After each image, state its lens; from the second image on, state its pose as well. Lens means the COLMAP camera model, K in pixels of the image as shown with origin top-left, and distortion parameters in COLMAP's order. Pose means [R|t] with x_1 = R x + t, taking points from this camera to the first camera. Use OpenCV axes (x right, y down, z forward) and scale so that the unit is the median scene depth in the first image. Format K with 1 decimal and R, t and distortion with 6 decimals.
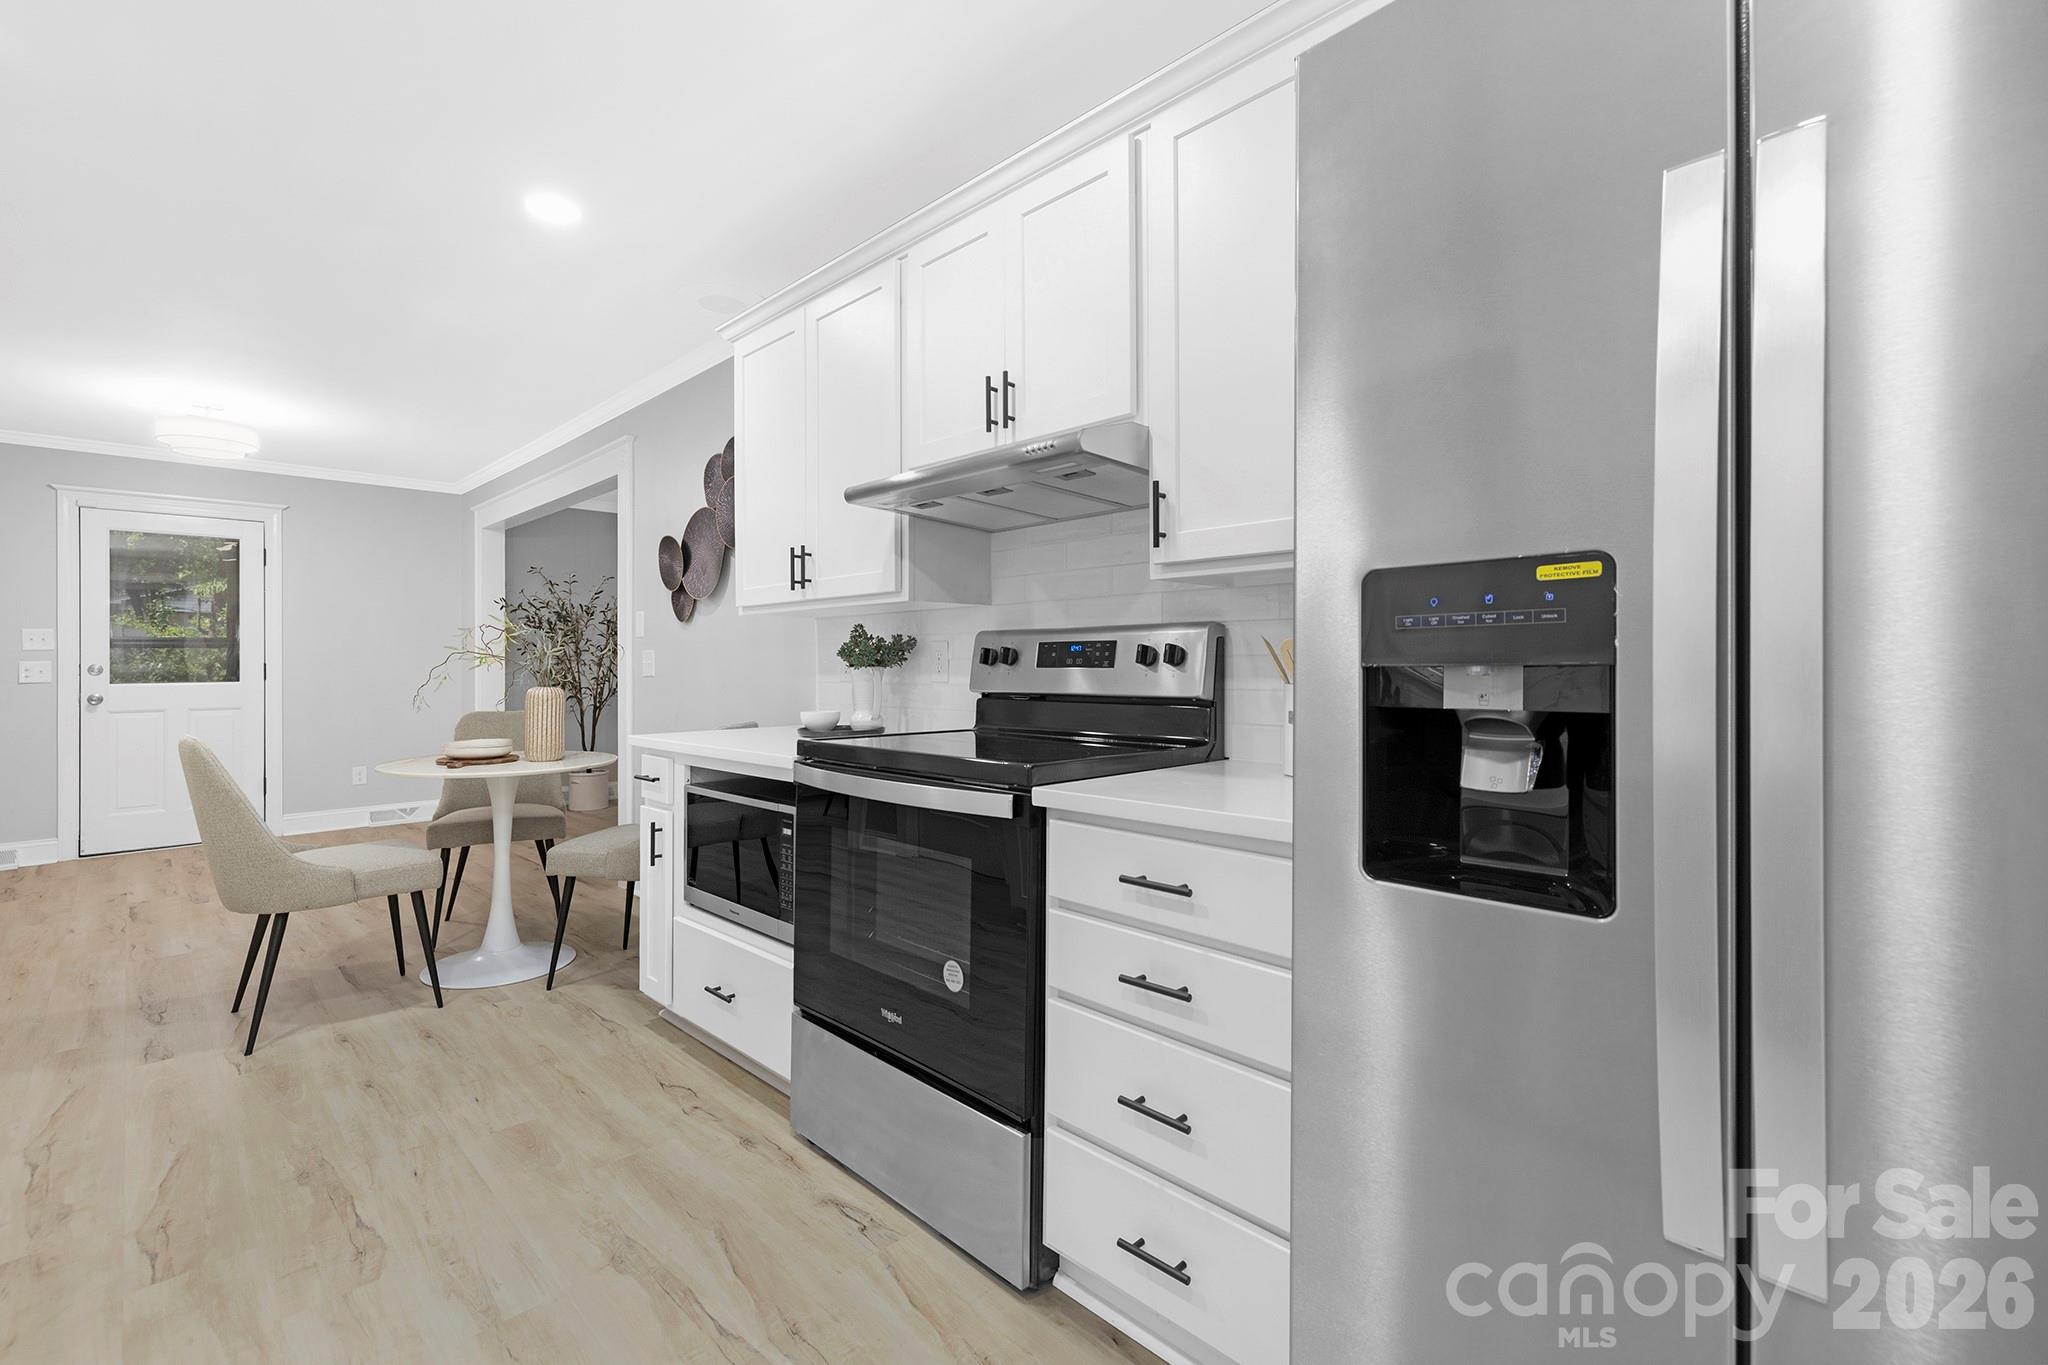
lens RADIAL K [[869.4, 0, 1026.3], [0, 869.4, 654.2], [0, 0, 1]] dist [-0.001375, -0.000808]
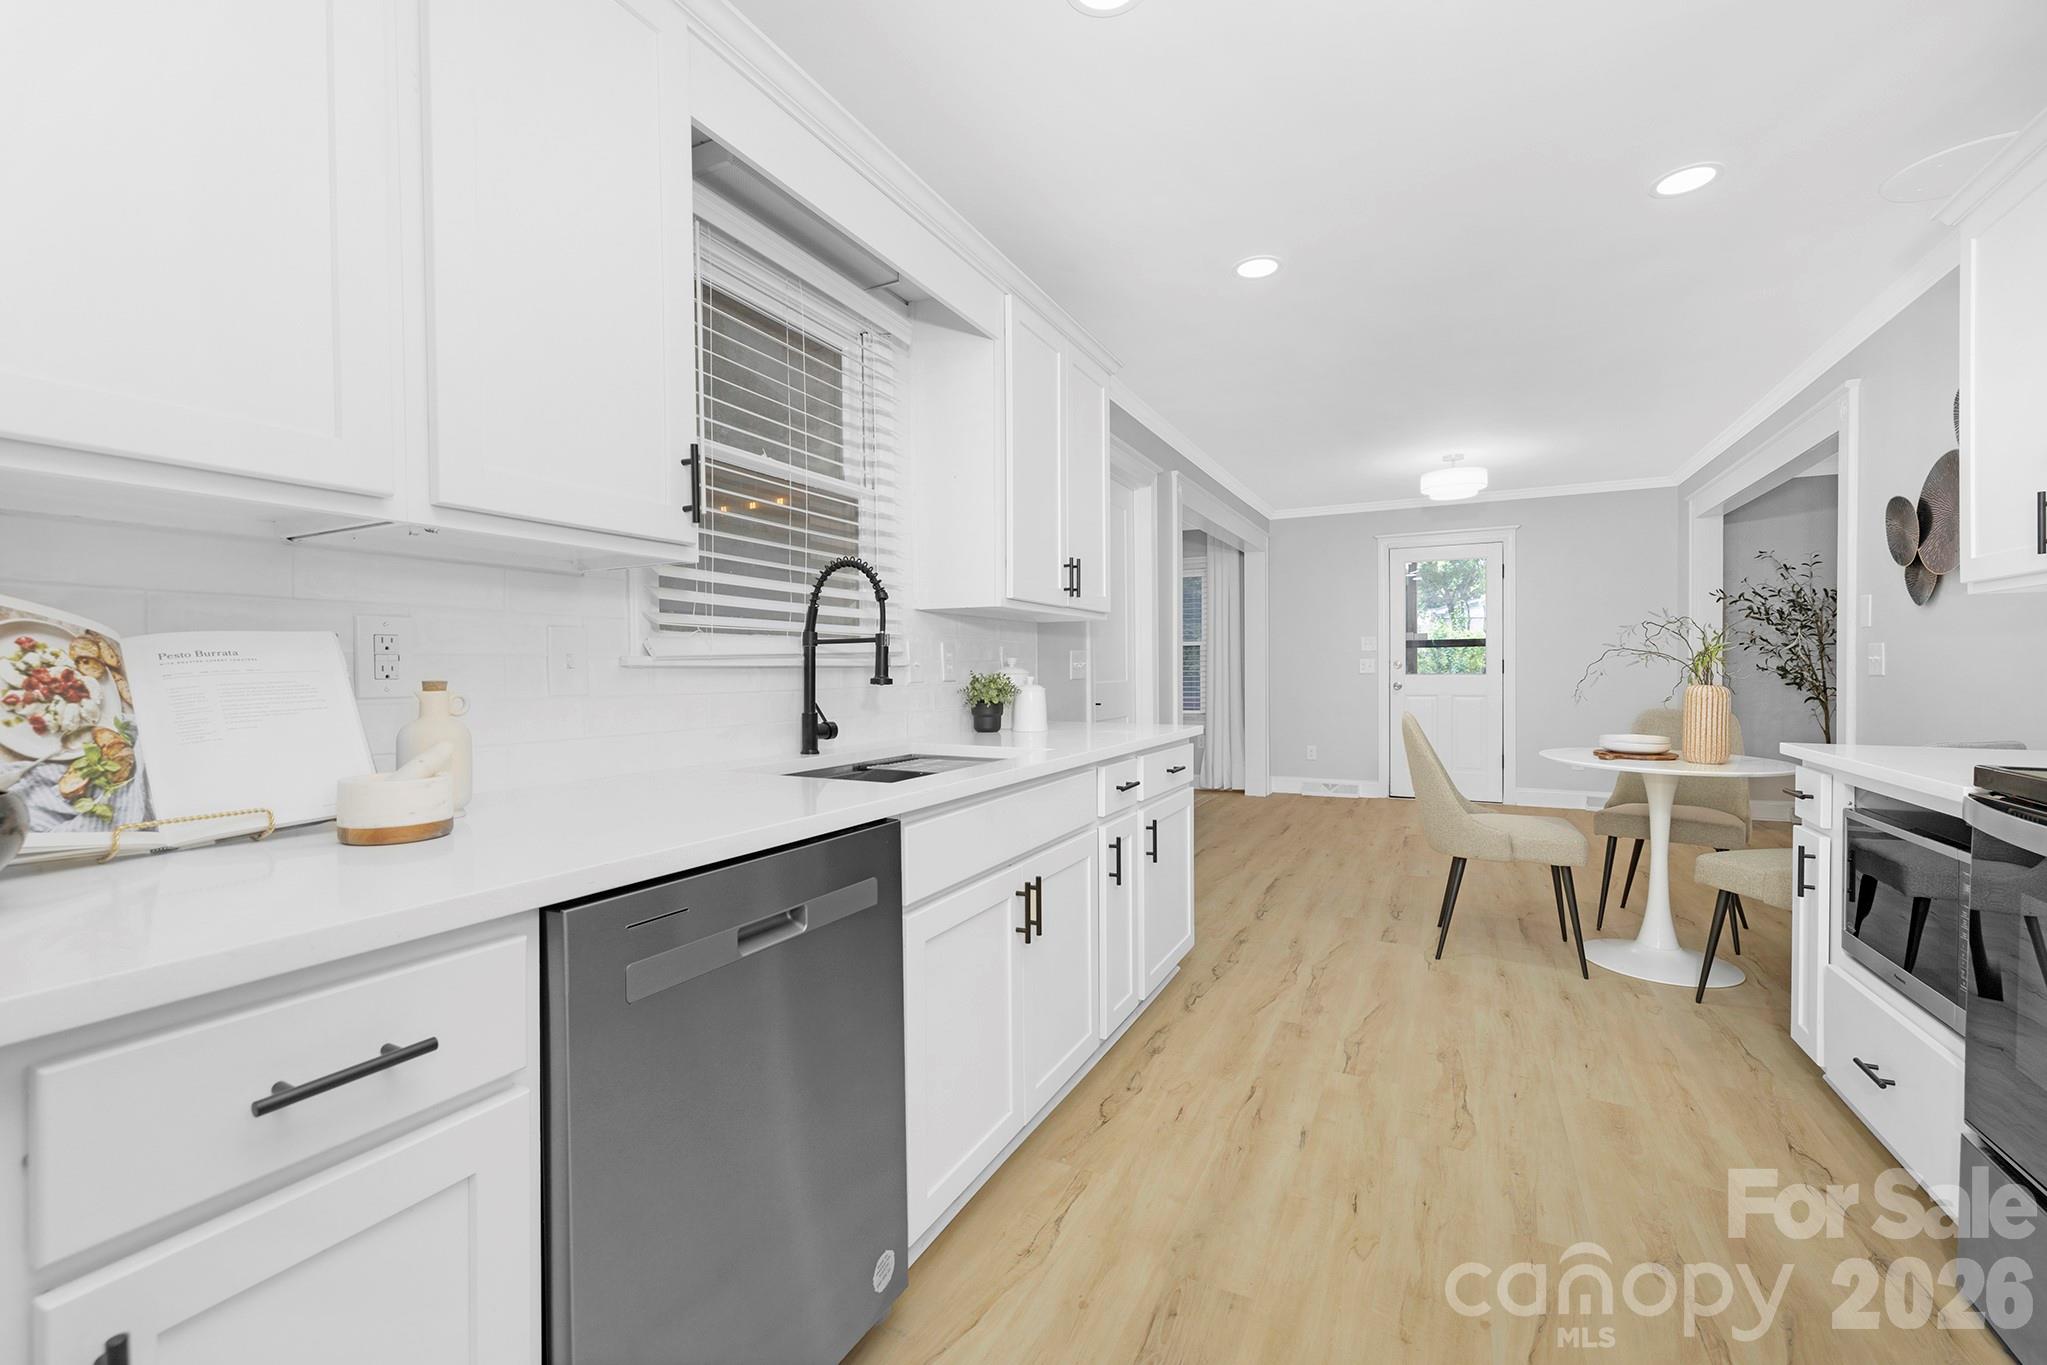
lens RADIAL K [[865.7, 0, 1017.9], [0, 865.7, 670.9], [0, 0, 1]] dist [-0.000145, -0.000078]
pose [[0.293024, 0.011362, -0.956038, 0.142317], [0.011931, 0.999808, 0.015539, -0.001433], [0.956031, -0.015960, 0.292832, 0.015328]]
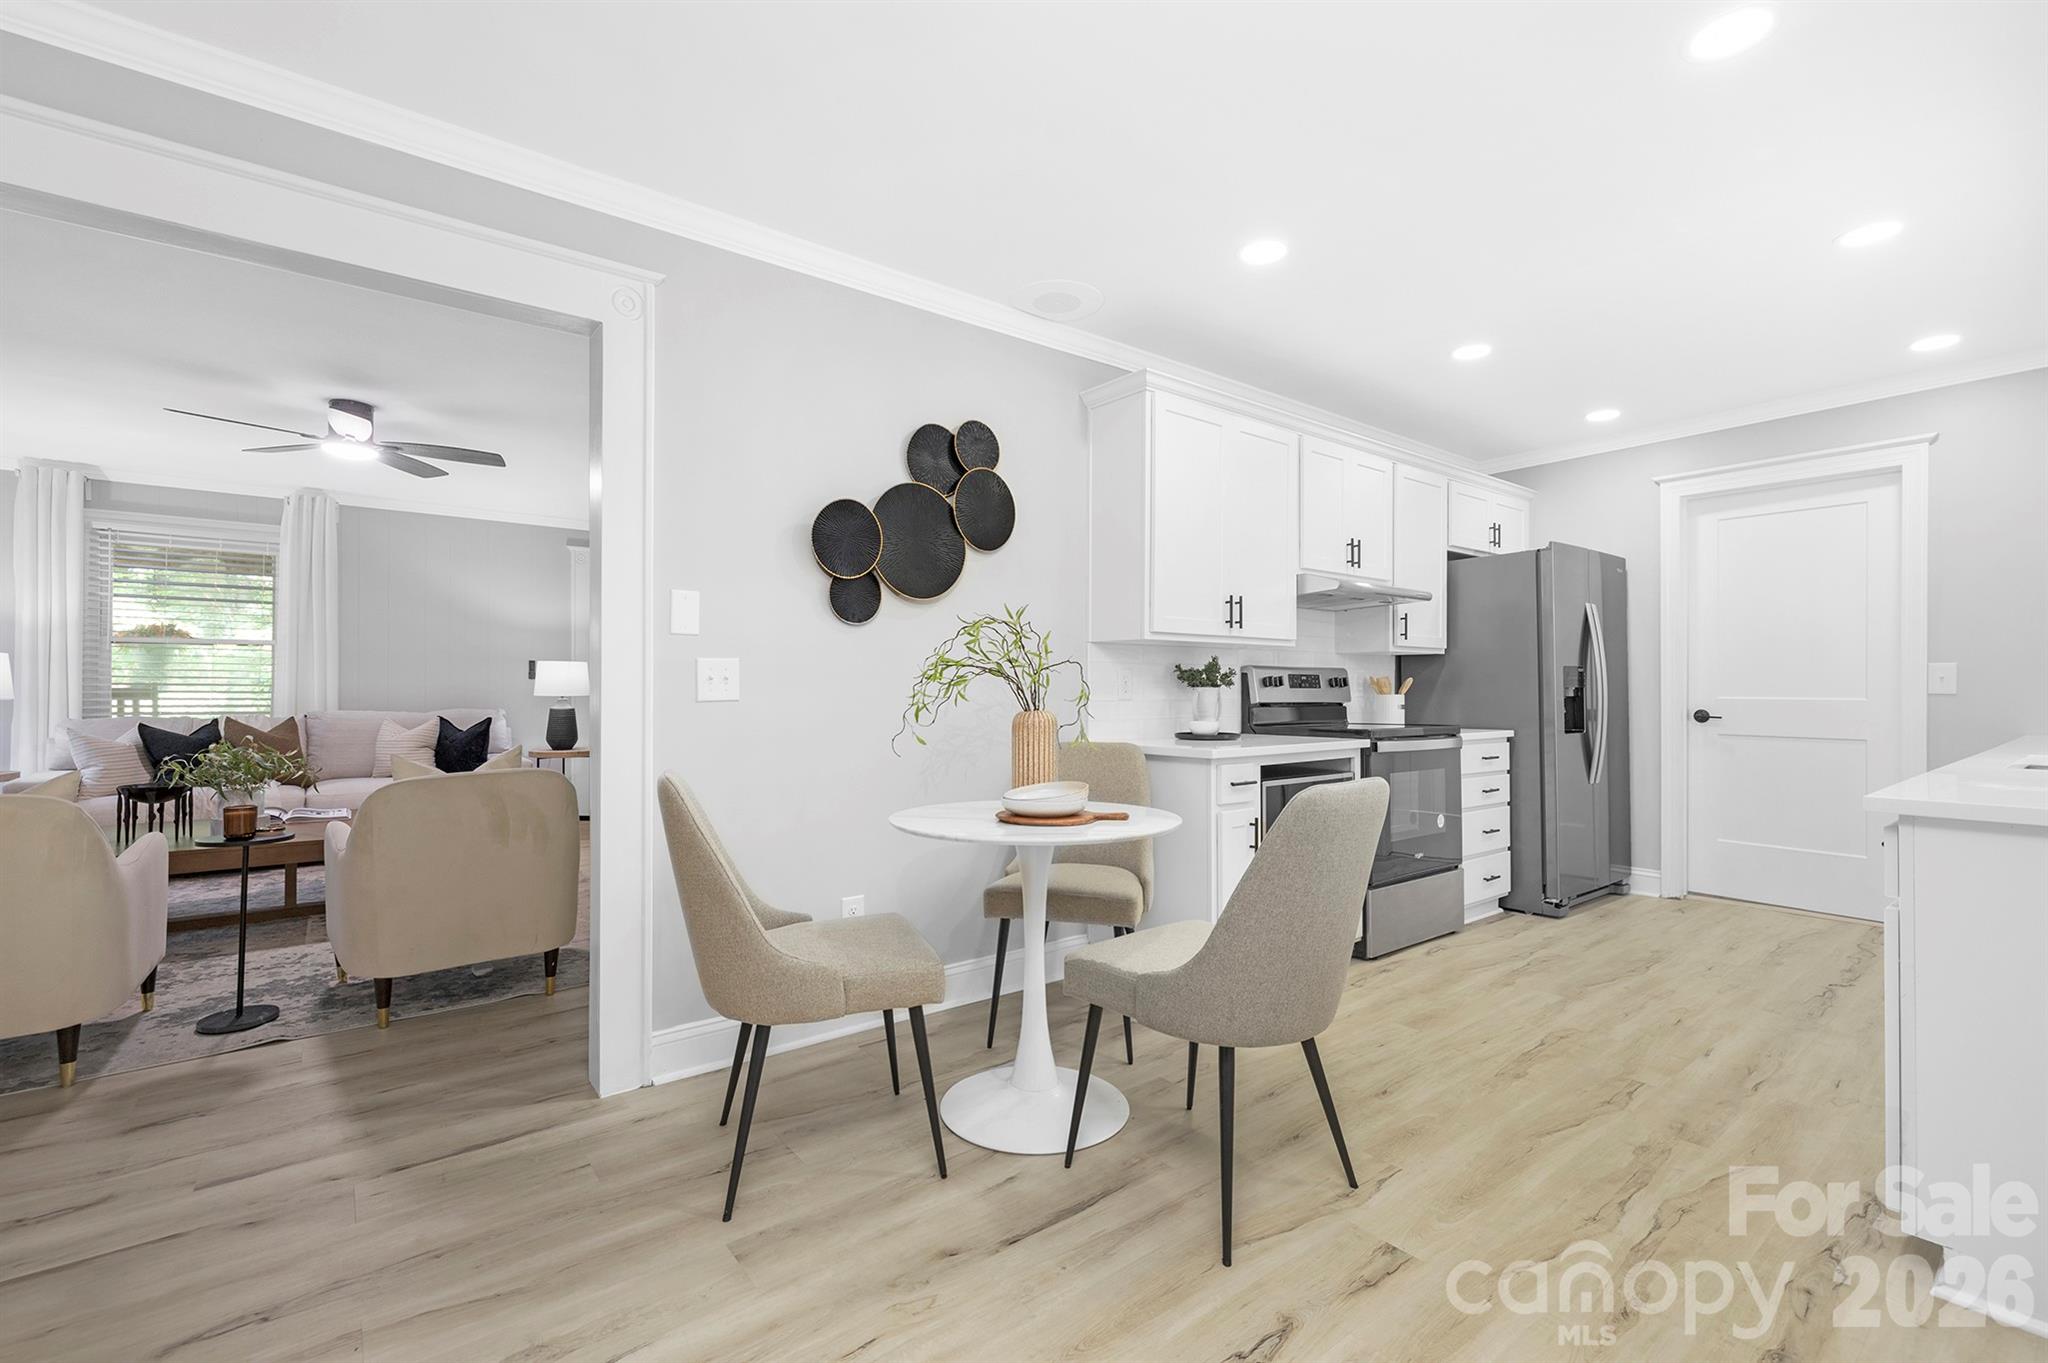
lens RADIAL K [[905.1, 0, 1024.0], [0, 905.1, 681.5], [0, 0, 1]] dist [0.000901, 0.000170]
pose [[0.127697, 0.014883, 0.991702, -1.522305], [-0.012864, 0.999828, -0.013349, 0.027240], [-0.991730, -0.011053, 0.127866, 1.046812]]
